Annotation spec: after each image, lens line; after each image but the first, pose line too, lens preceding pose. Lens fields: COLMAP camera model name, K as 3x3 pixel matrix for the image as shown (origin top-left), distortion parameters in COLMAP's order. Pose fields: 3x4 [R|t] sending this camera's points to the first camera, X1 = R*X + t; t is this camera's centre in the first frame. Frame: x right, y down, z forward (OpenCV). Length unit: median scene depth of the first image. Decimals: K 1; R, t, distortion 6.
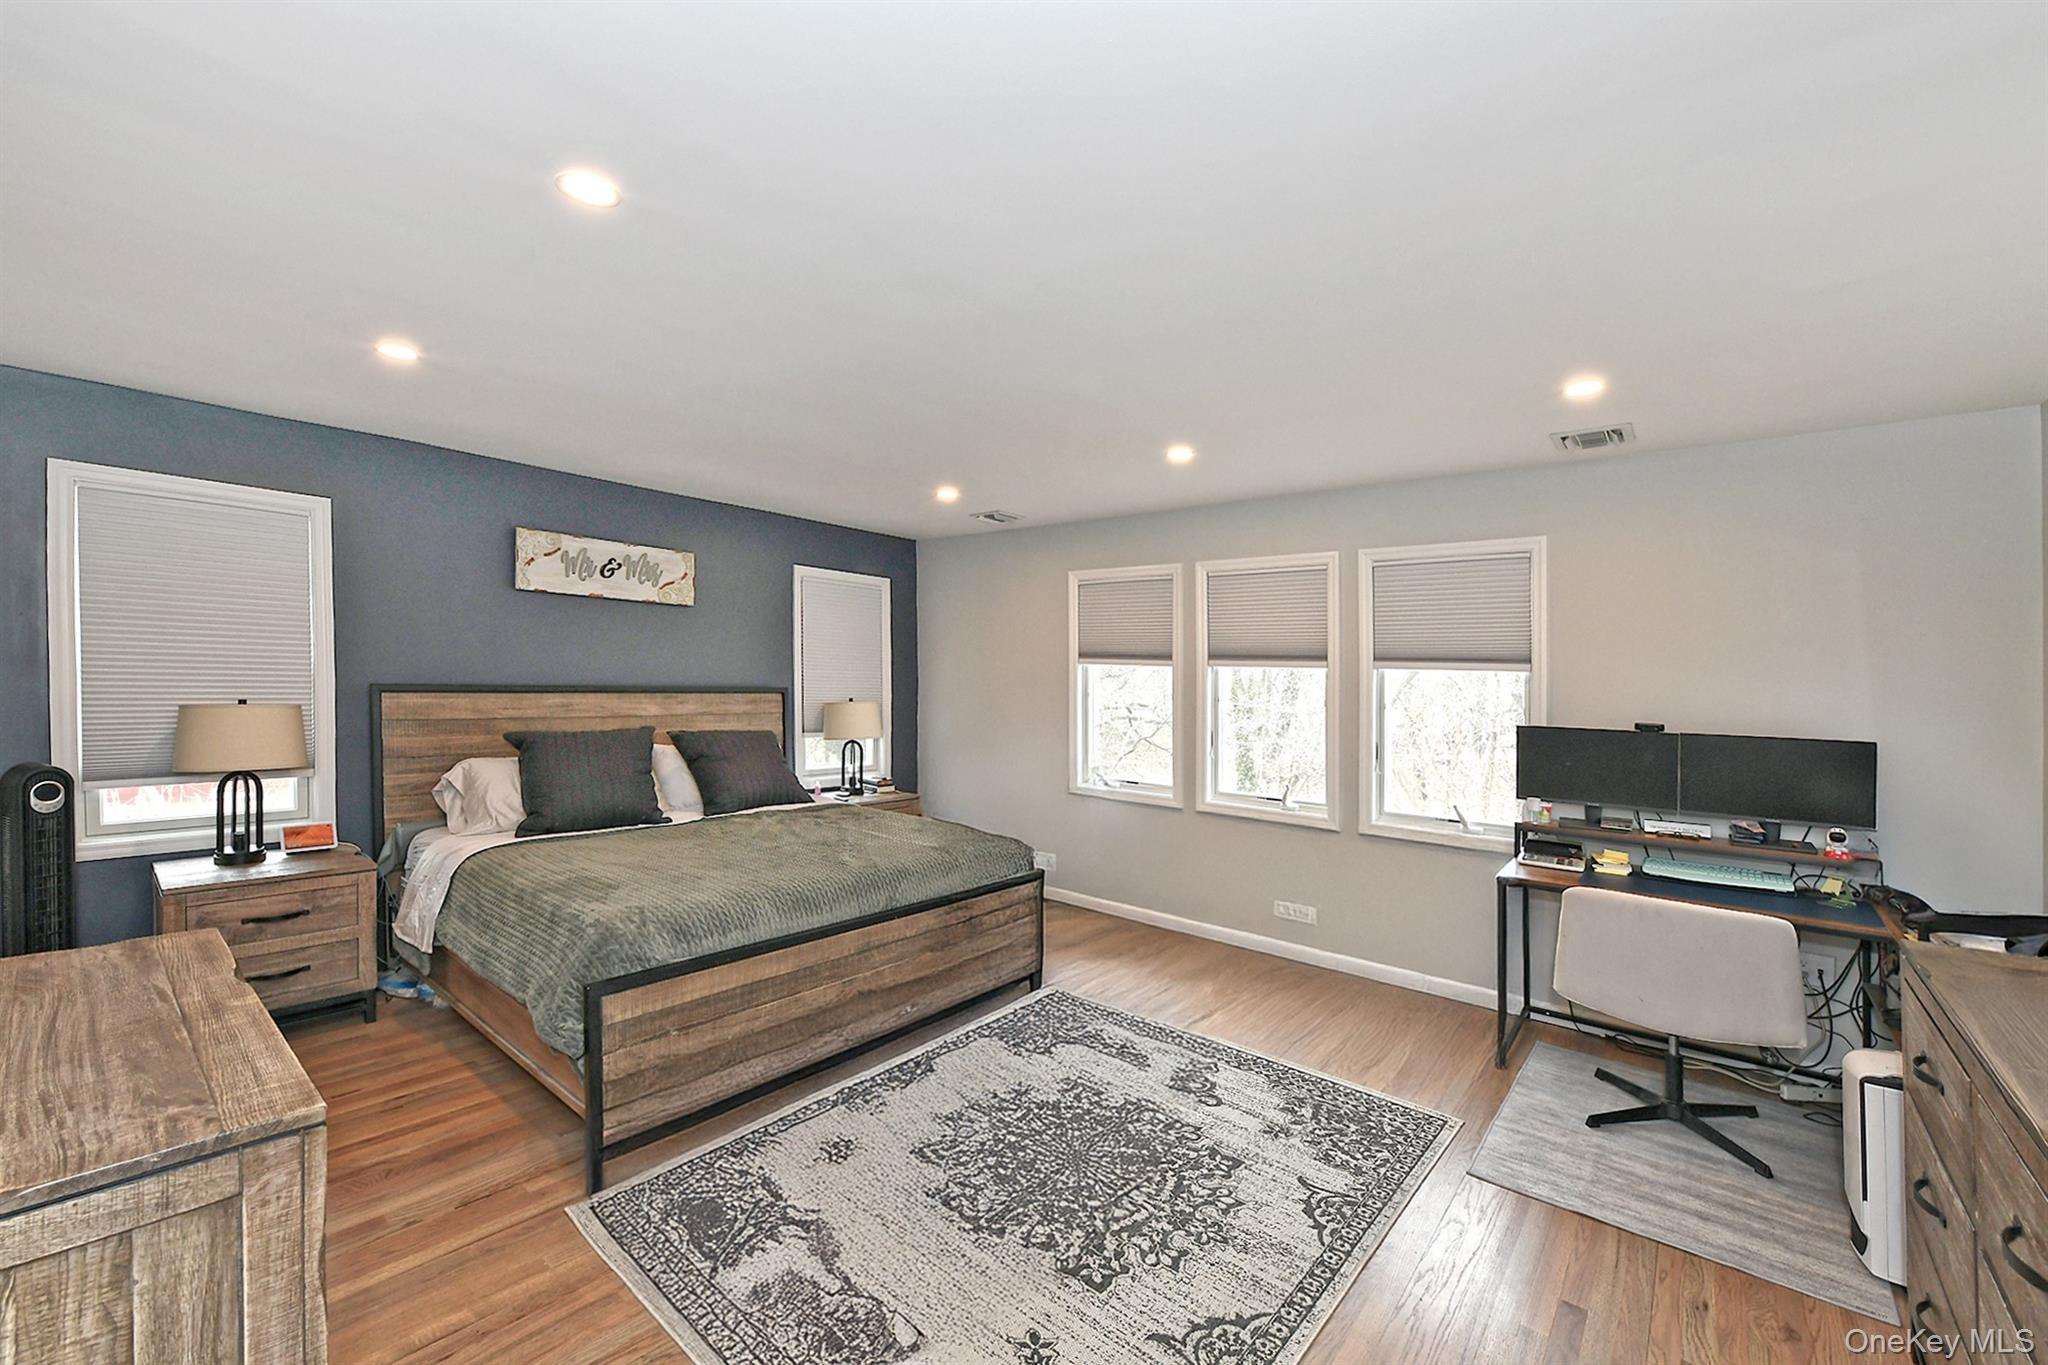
lens RADIAL K [[851.5, 0, 1021.1], [0, 851.5, 713.6], [0, 0, 1]] dist [-0.019772, 0.000027]
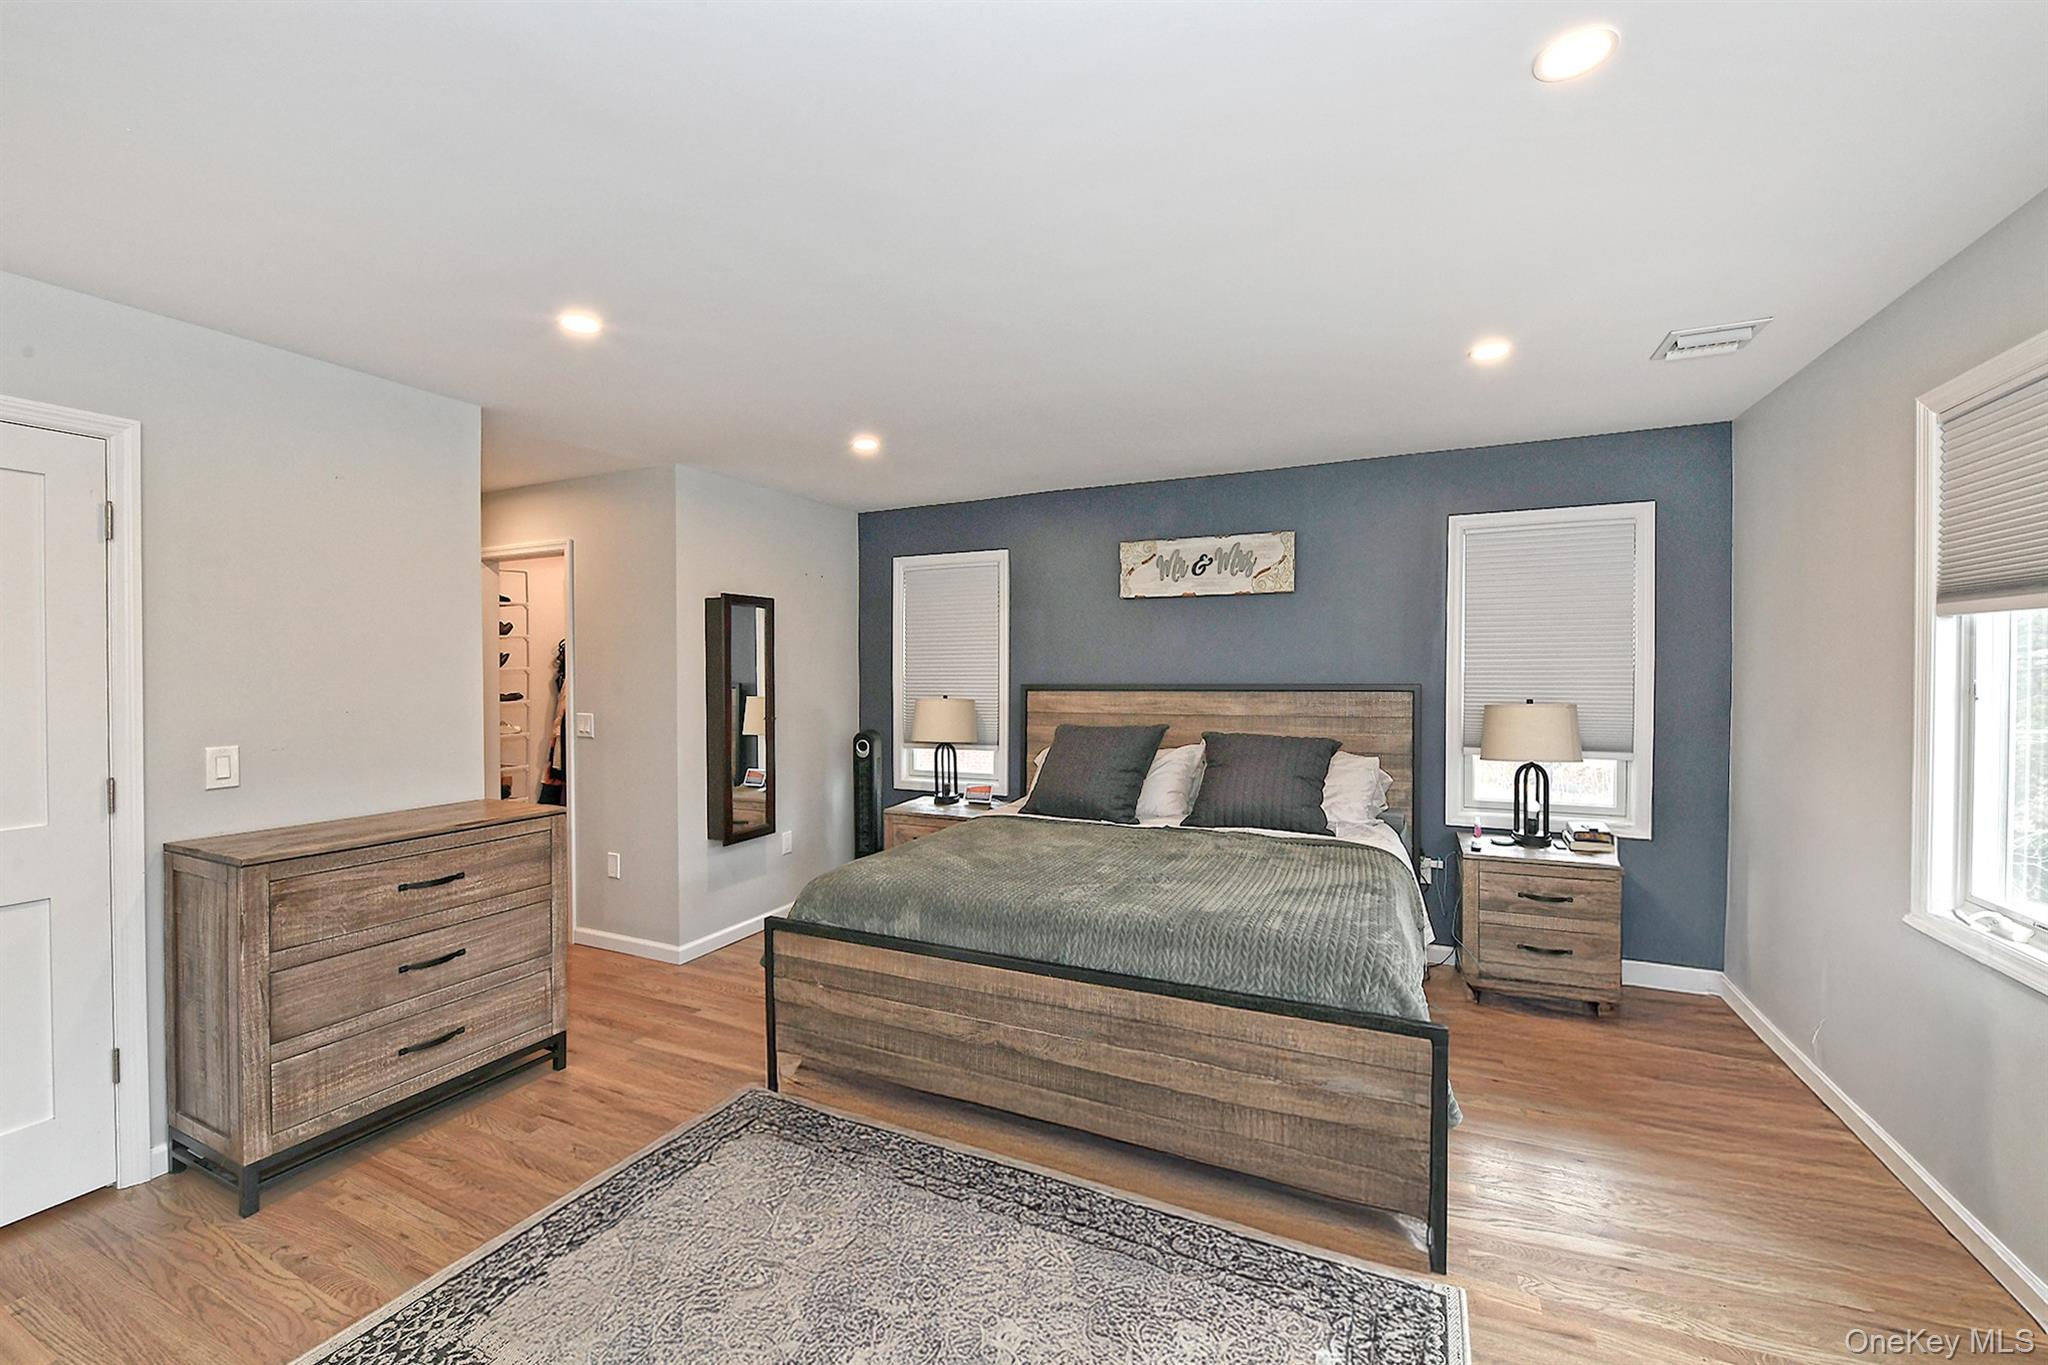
lens RADIAL K [[851.5, 0, 1021.1], [0, 851.5, 713.6], [0, 0, 1]] dist [-0.019772, 0.000027]
pose [[0.219264, 0.019401, -0.975473, 0.467505], [-0.025938, 0.999565, 0.014050, -0.007567], [0.975321, 0.022221, 0.219671, 0.620161]]
